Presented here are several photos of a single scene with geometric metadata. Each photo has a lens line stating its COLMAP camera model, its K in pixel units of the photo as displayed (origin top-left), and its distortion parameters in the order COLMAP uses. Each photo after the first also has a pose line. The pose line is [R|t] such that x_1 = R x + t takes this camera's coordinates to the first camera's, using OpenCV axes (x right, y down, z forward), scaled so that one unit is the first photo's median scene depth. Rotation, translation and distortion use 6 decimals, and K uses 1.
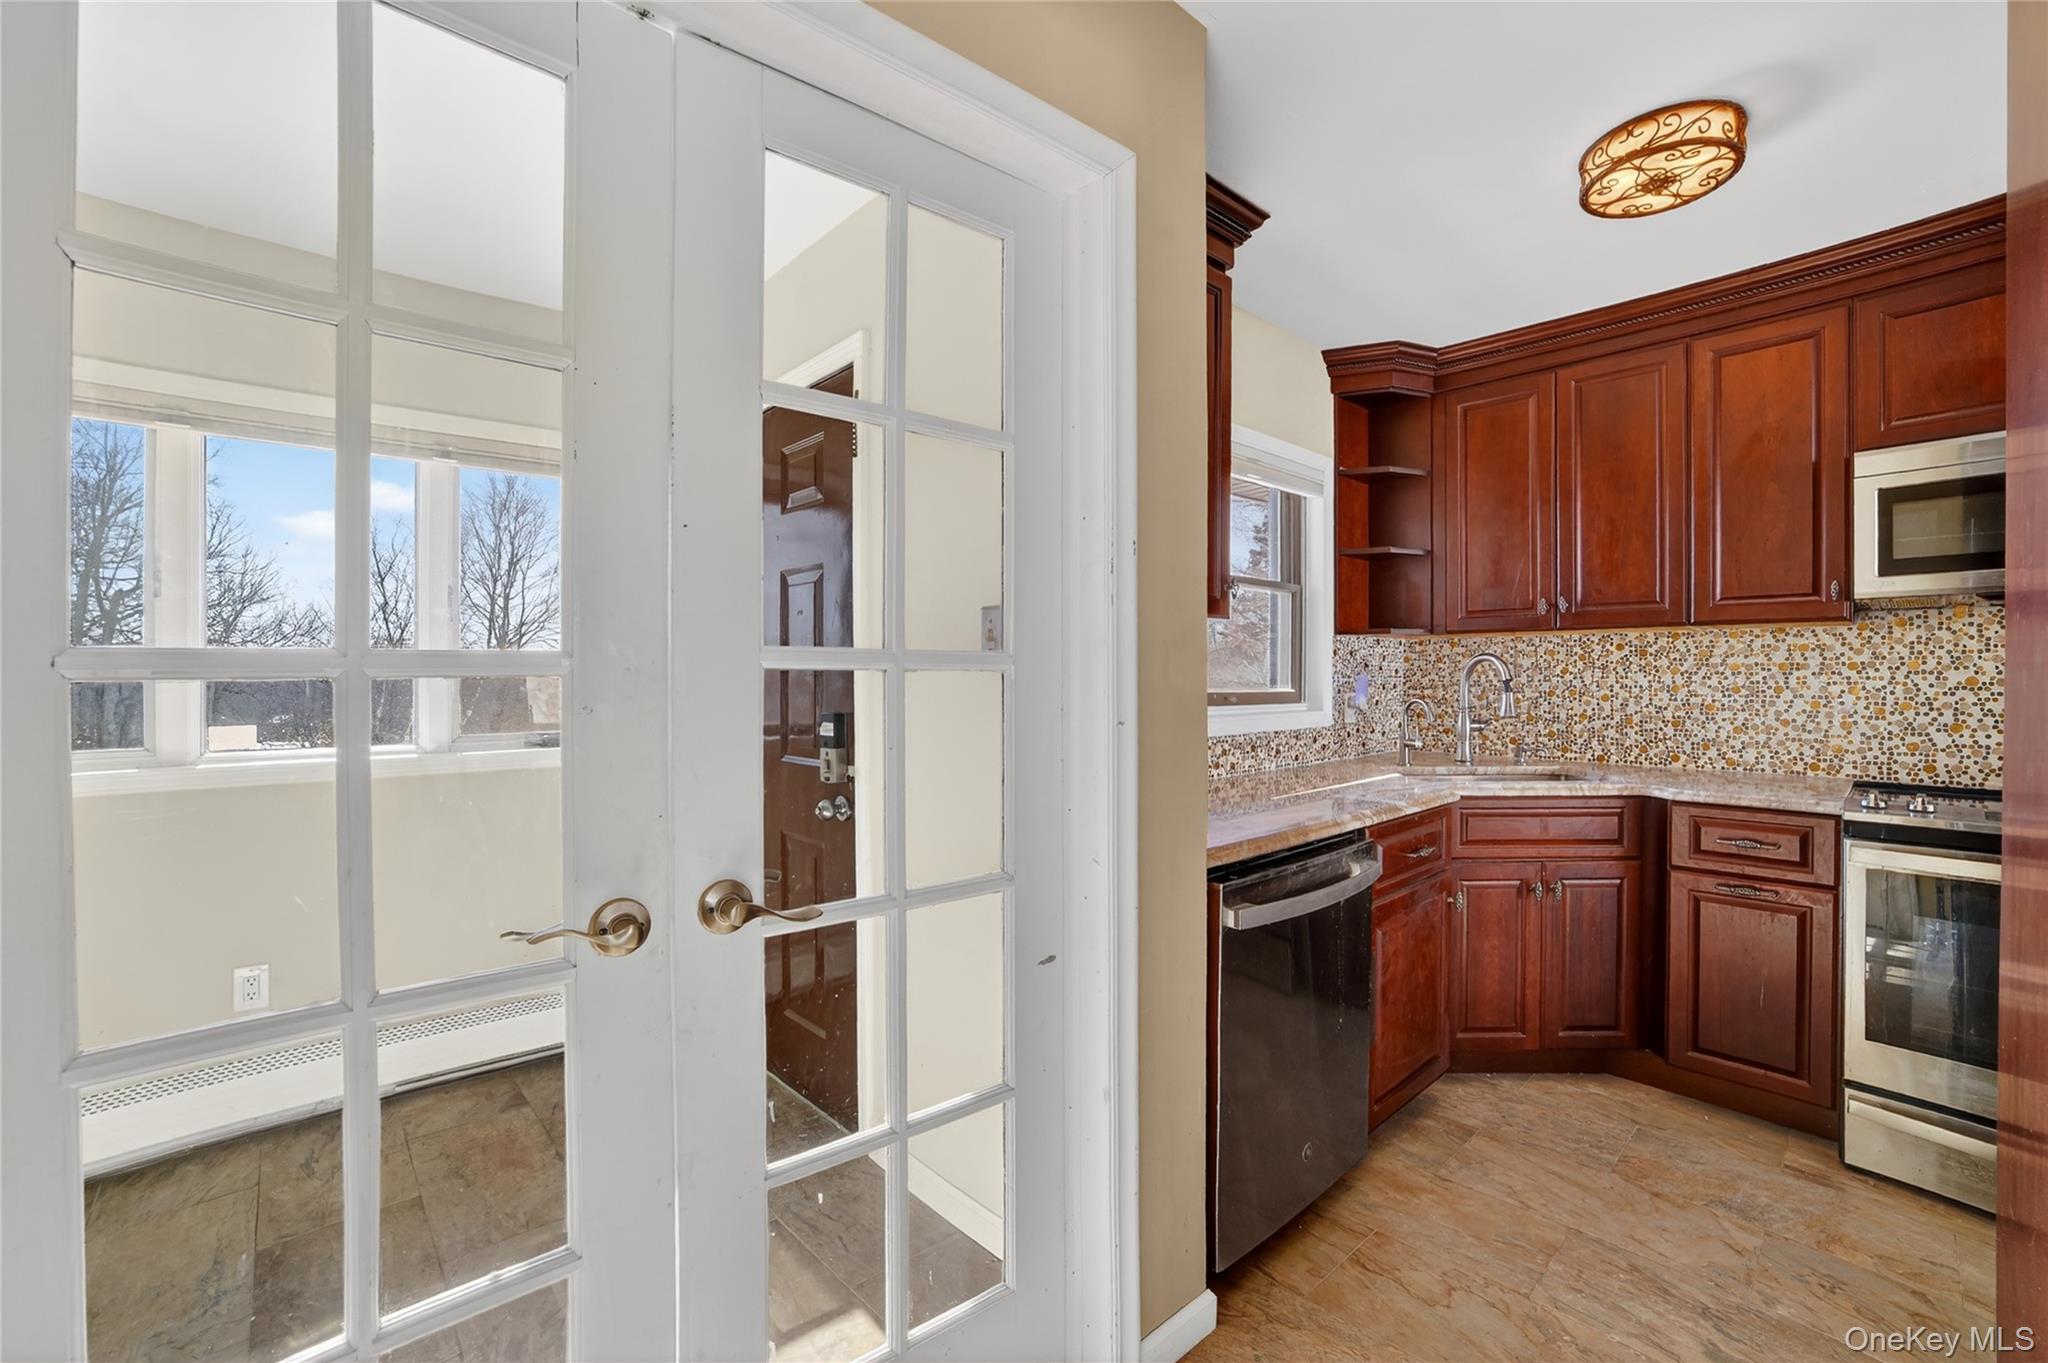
lens RADIAL K [[892.9, 0, 1029.4], [0, 892.9, 675.8], [0, 0, 1]] dist [-0.067320, 0.026713]
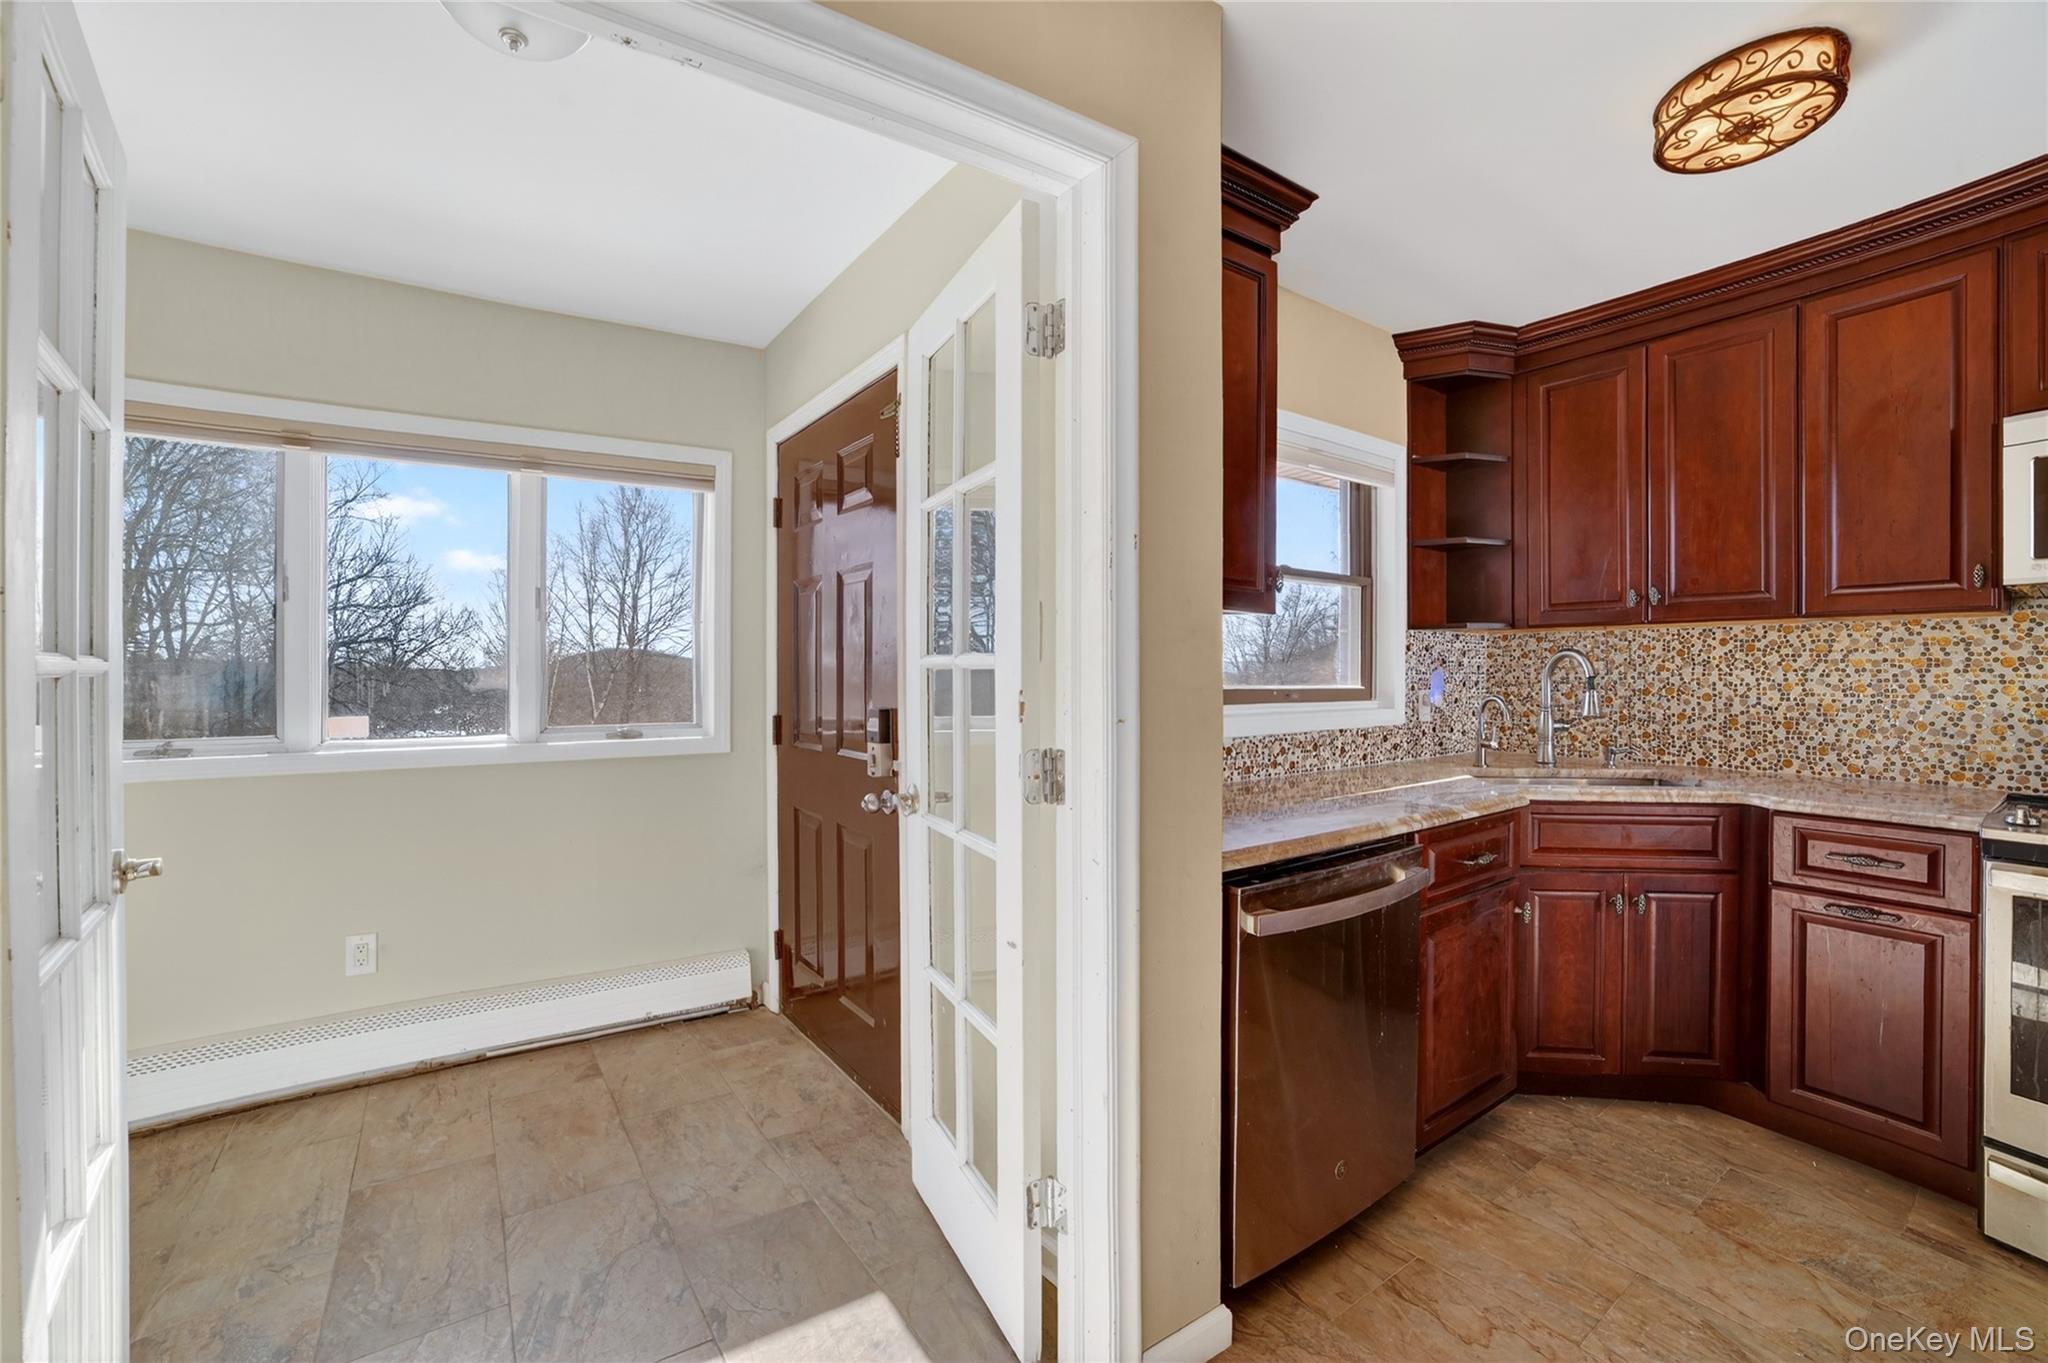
lens RADIAL K [[881.0, 0, 1028.8], [0, 881.0, 672.0], [0, 0, 1]] dist [-0.067257, 0.027761]
pose [[0.992263, 0.001055, -0.124152, 0.076239], [-0.000866, 0.999998, 0.001577, -0.002225], [0.124153, -0.001457, 0.992262, 0.016859]]
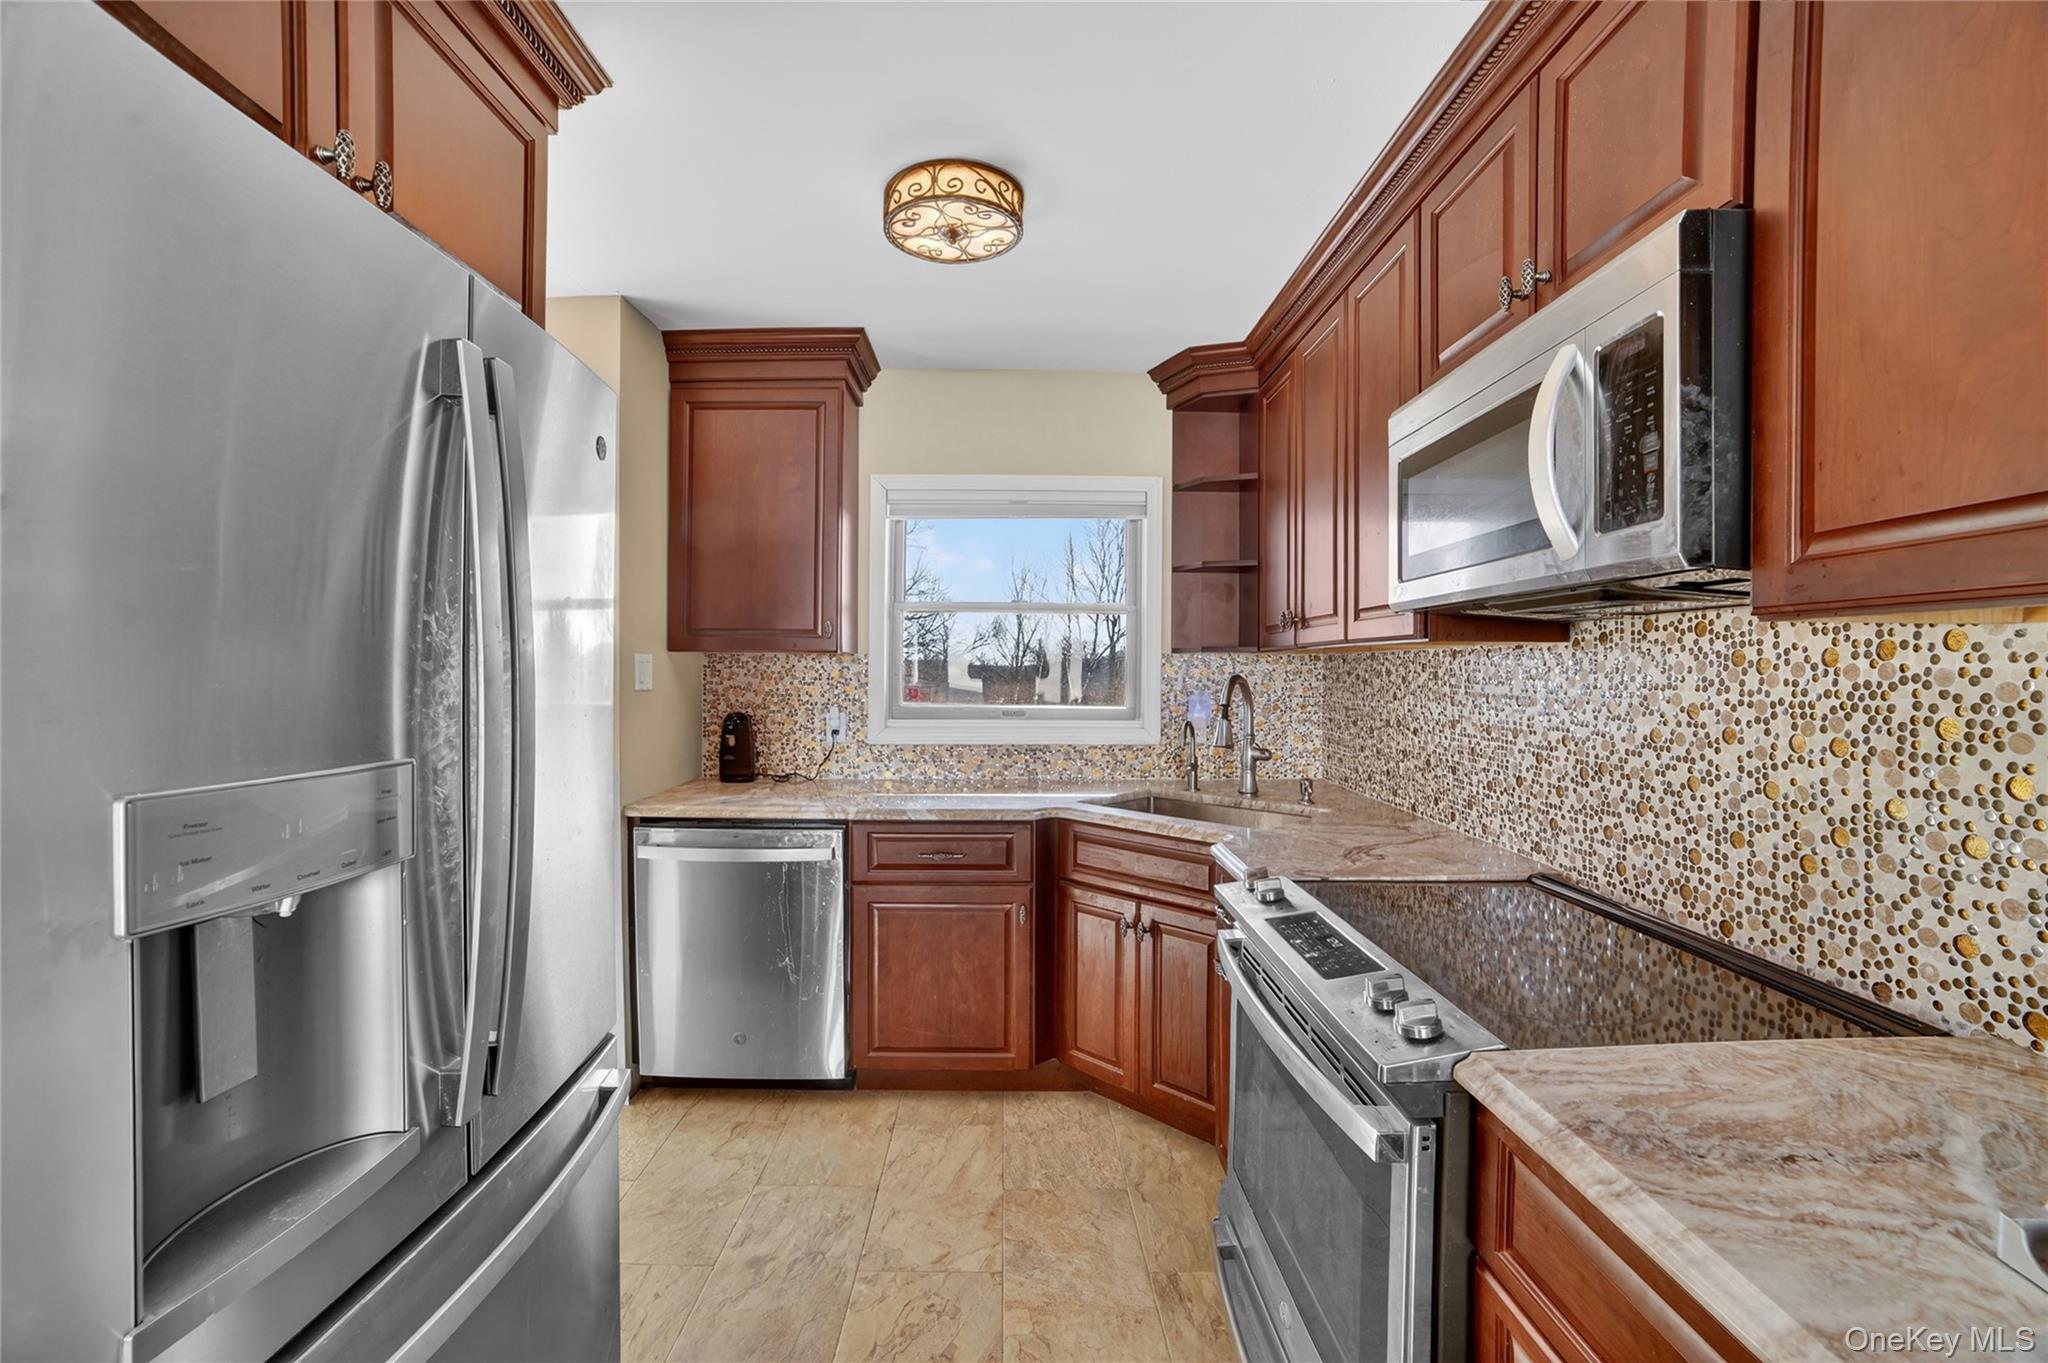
lens RADIAL K [[831.8, 0, 970.6], [0, 831.8, 686.2], [0, 0, 1]] dist [-0.059293, 0.019836]
pose [[0.724158, 0.017502, -0.689412, 1.114934], [-0.004708, 0.999780, 0.020436, -0.037889], [0.689618, -0.011553, 0.724081, 0.231201]]
